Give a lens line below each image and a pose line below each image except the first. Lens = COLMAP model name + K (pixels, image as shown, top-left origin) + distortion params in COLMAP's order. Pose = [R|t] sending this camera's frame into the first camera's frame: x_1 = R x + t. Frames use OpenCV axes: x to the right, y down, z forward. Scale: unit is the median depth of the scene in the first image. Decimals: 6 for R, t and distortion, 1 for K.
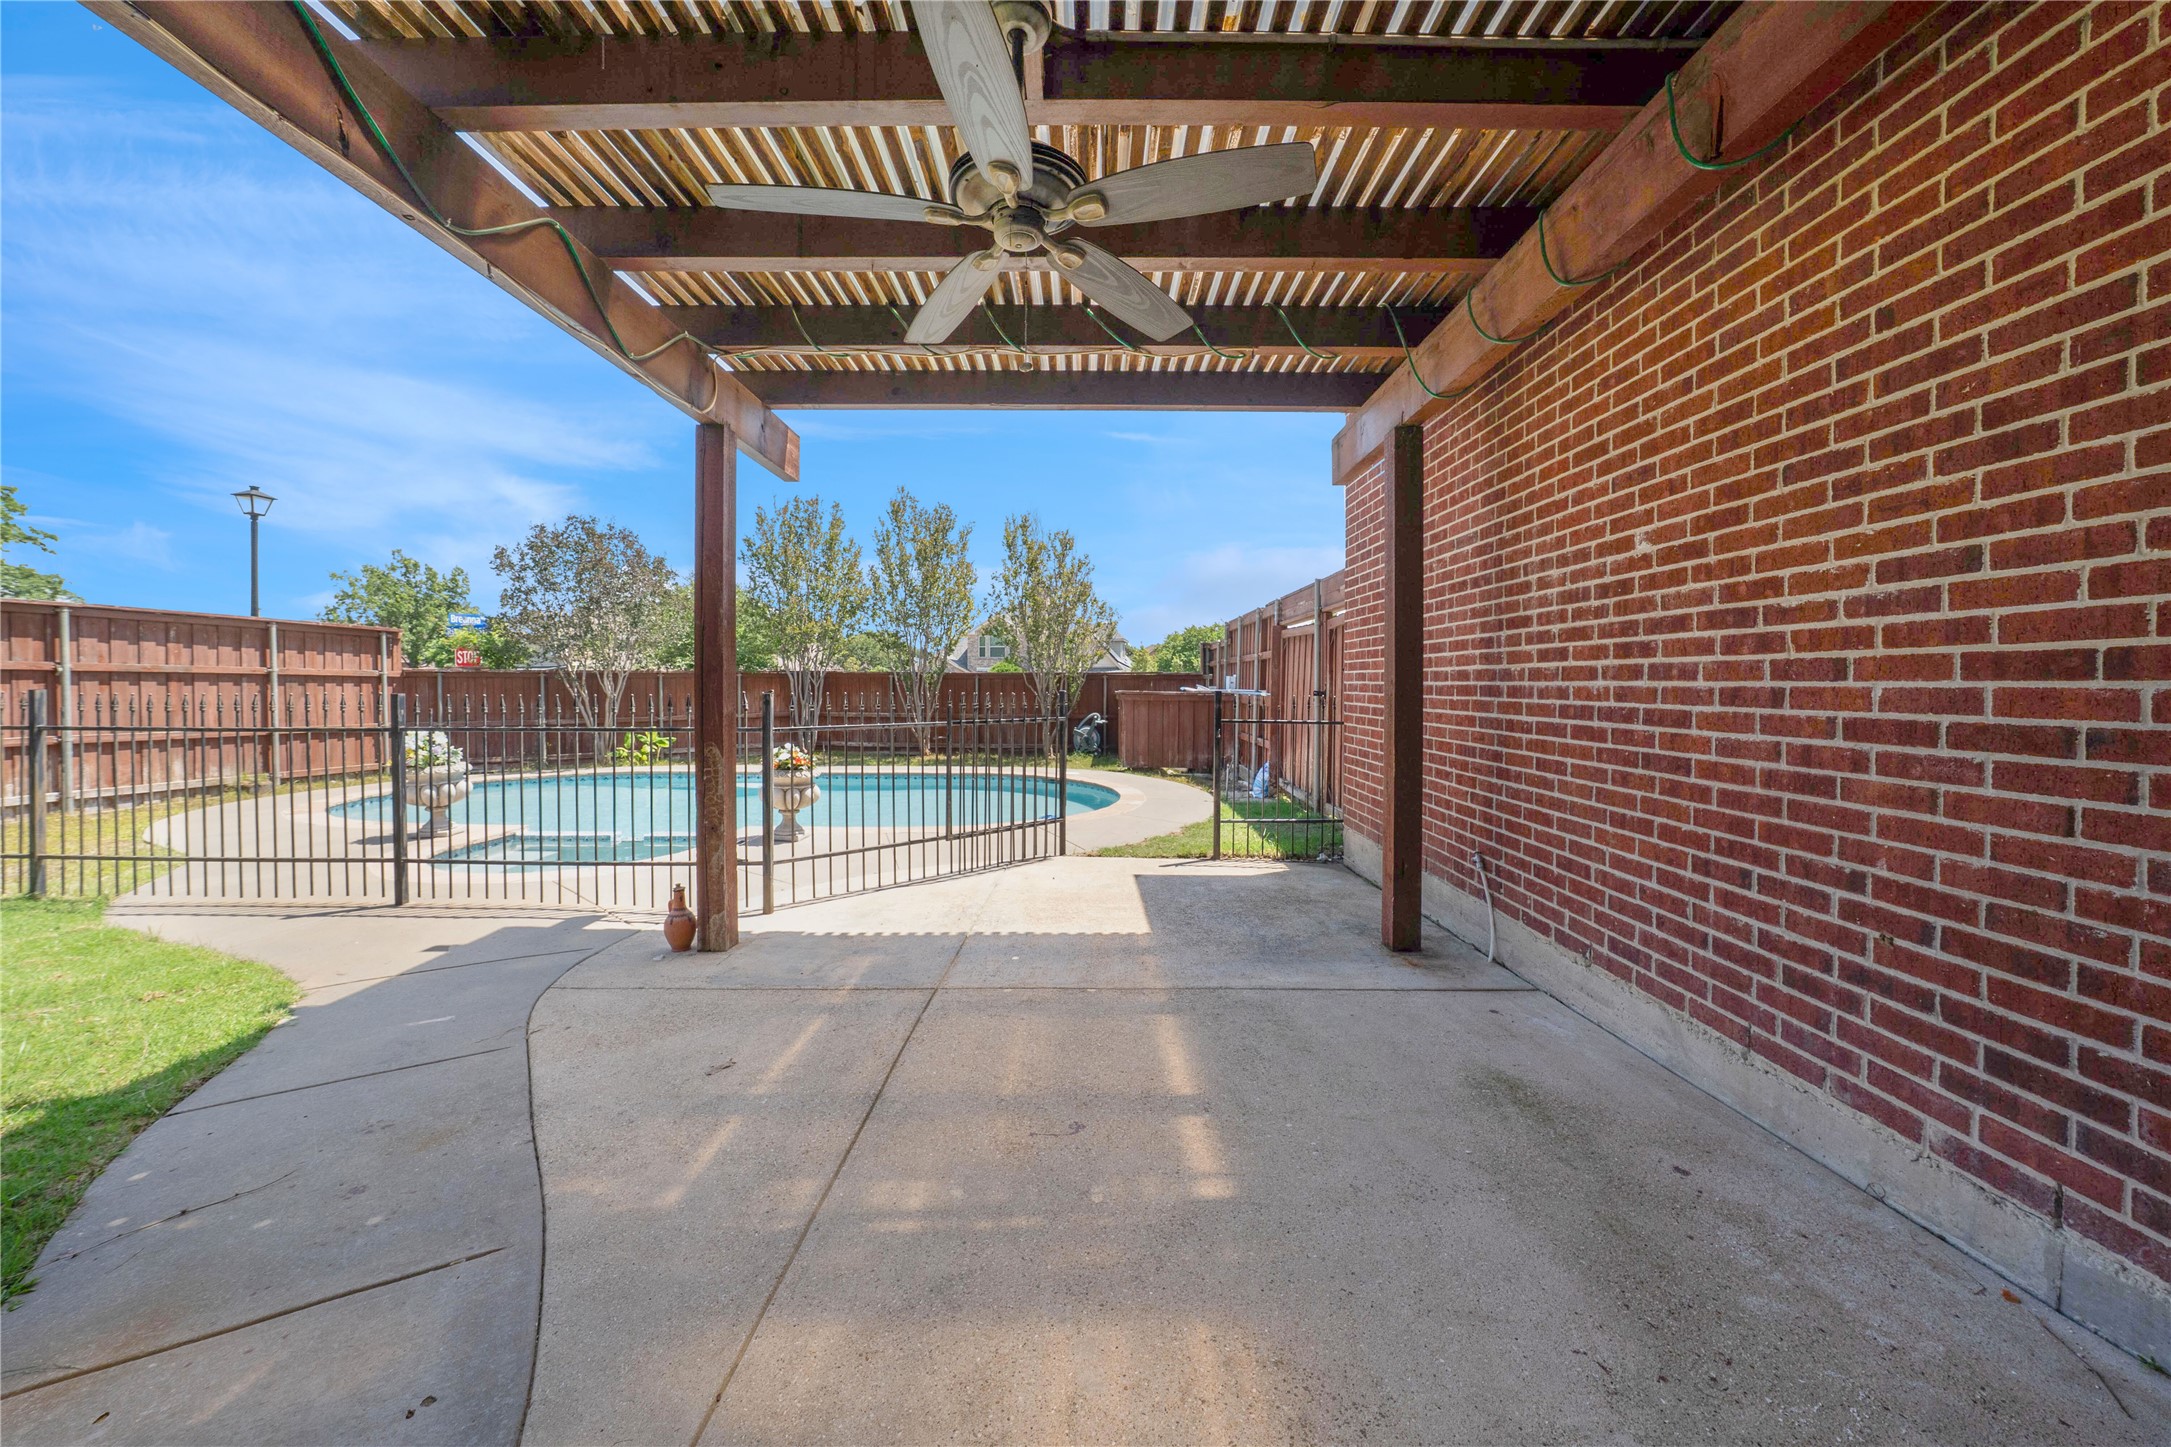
lens RADIAL K [[760.3, 0, 1086.1], [0, 760.3, 717.2], [0, 0, 1]] dist [-0.030964, 0.006429]
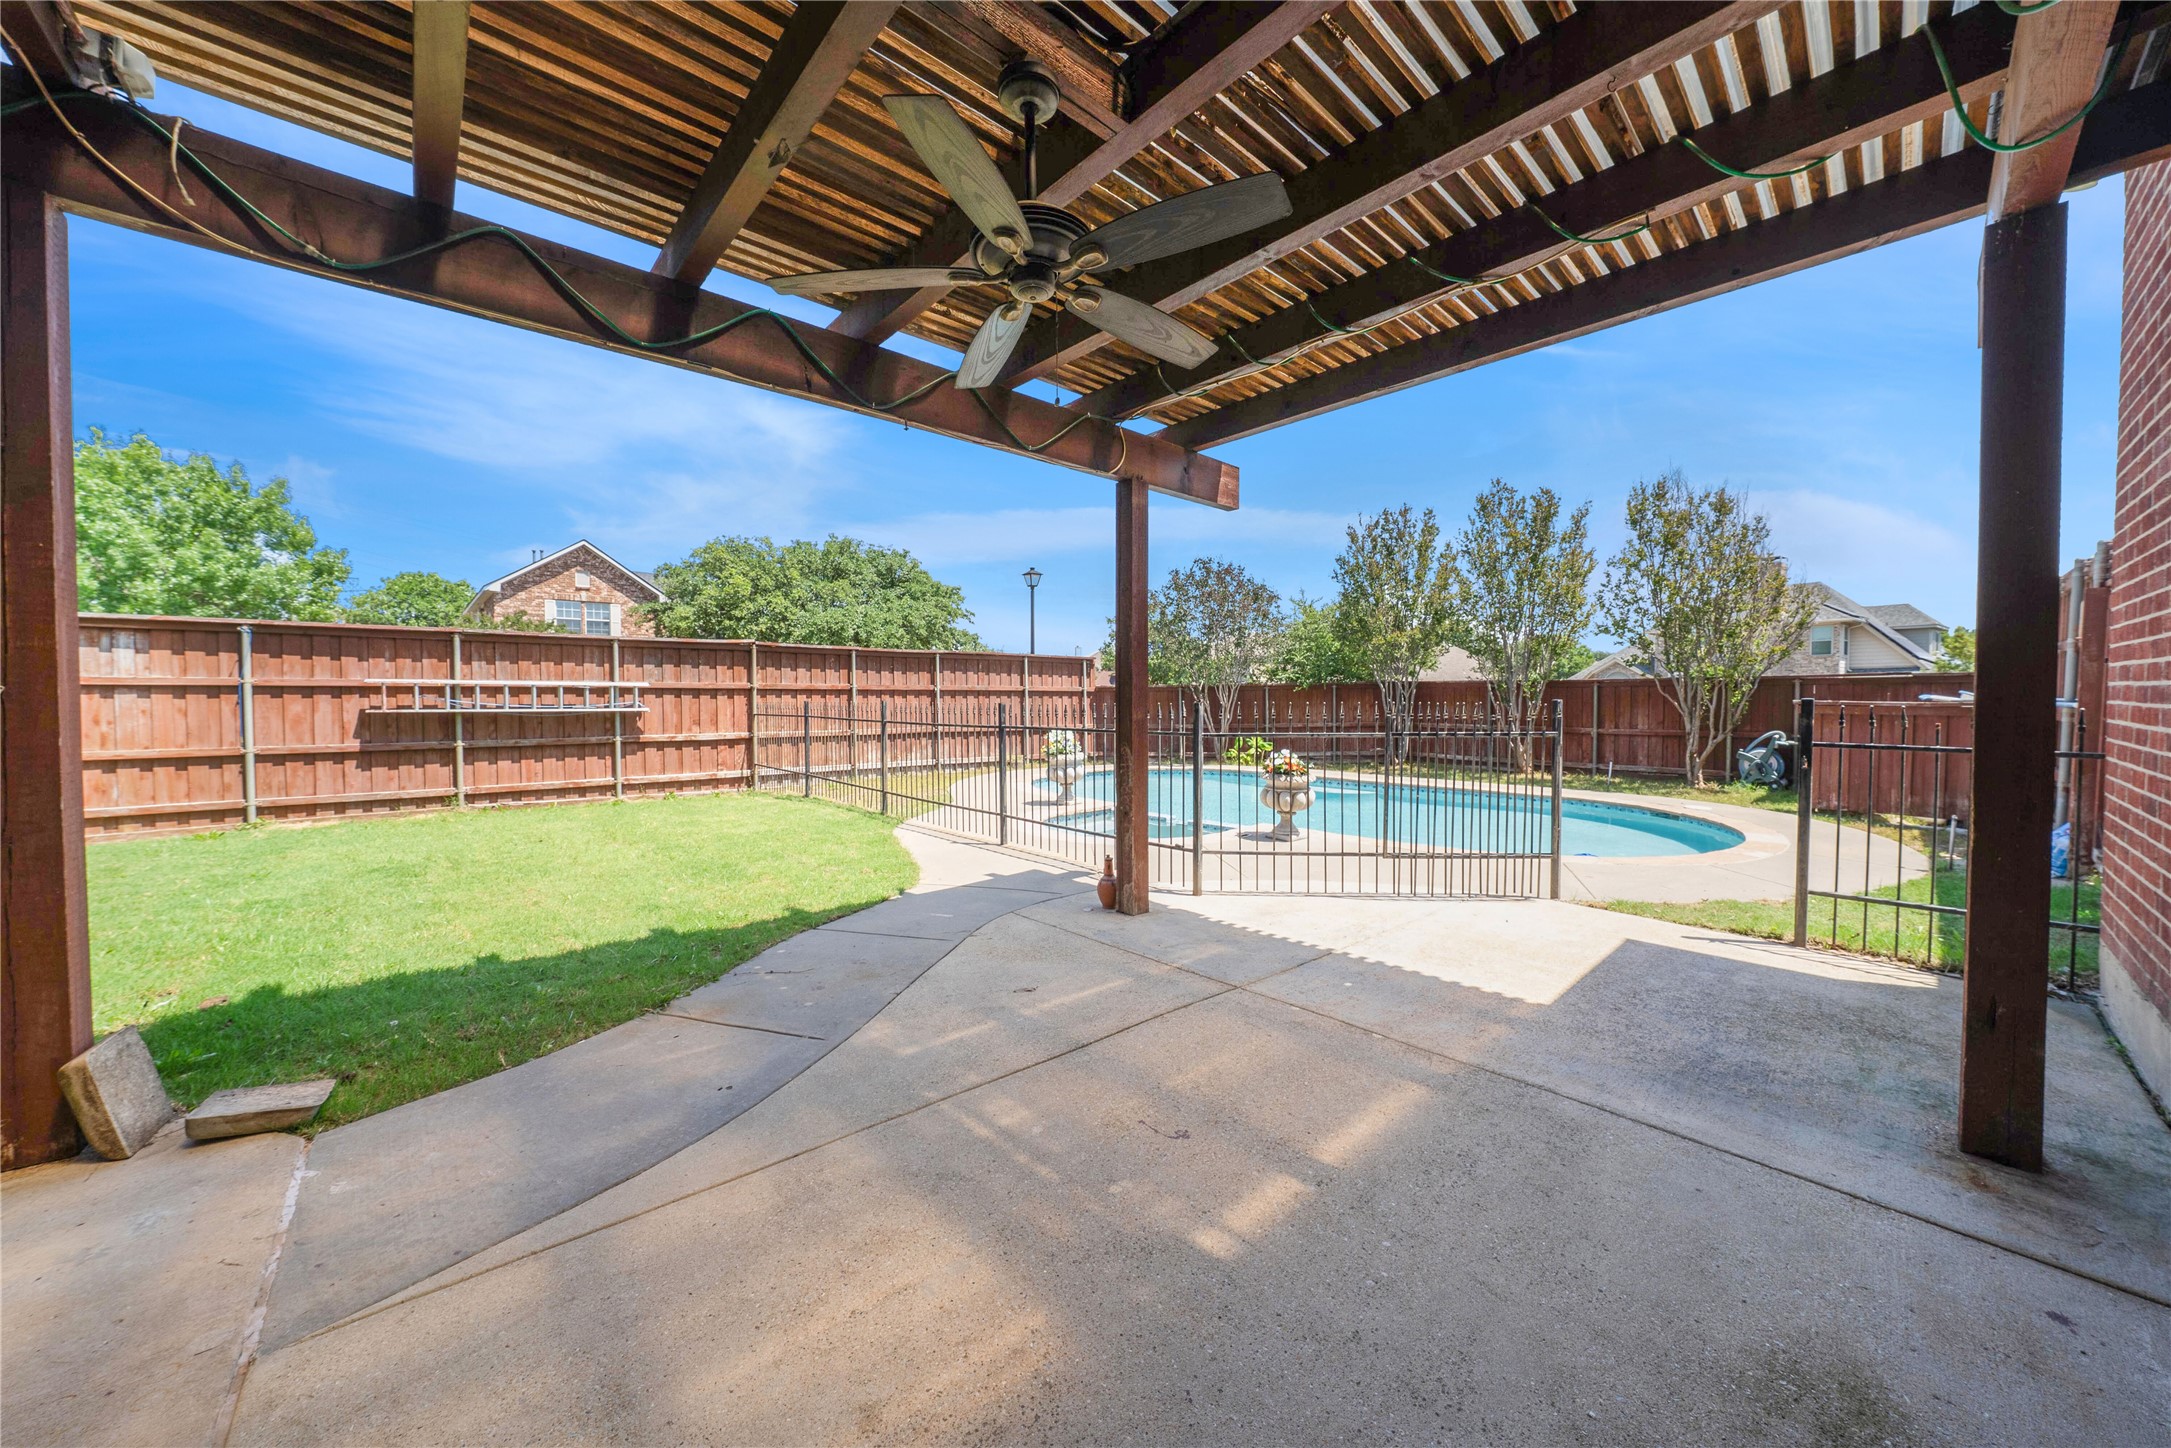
lens RADIAL K [[751.2, 0, 1092.3], [0, 751.2, 733.3], [0, 0, 1]] dist [-0.029457, 0.005079]
pose [[0.675768, 0.028613, -0.736558, 0.326281], [-0.023382, 0.999576, 0.017378, -0.000537], [0.736743, 0.005478, 0.676151, 0.128692]]
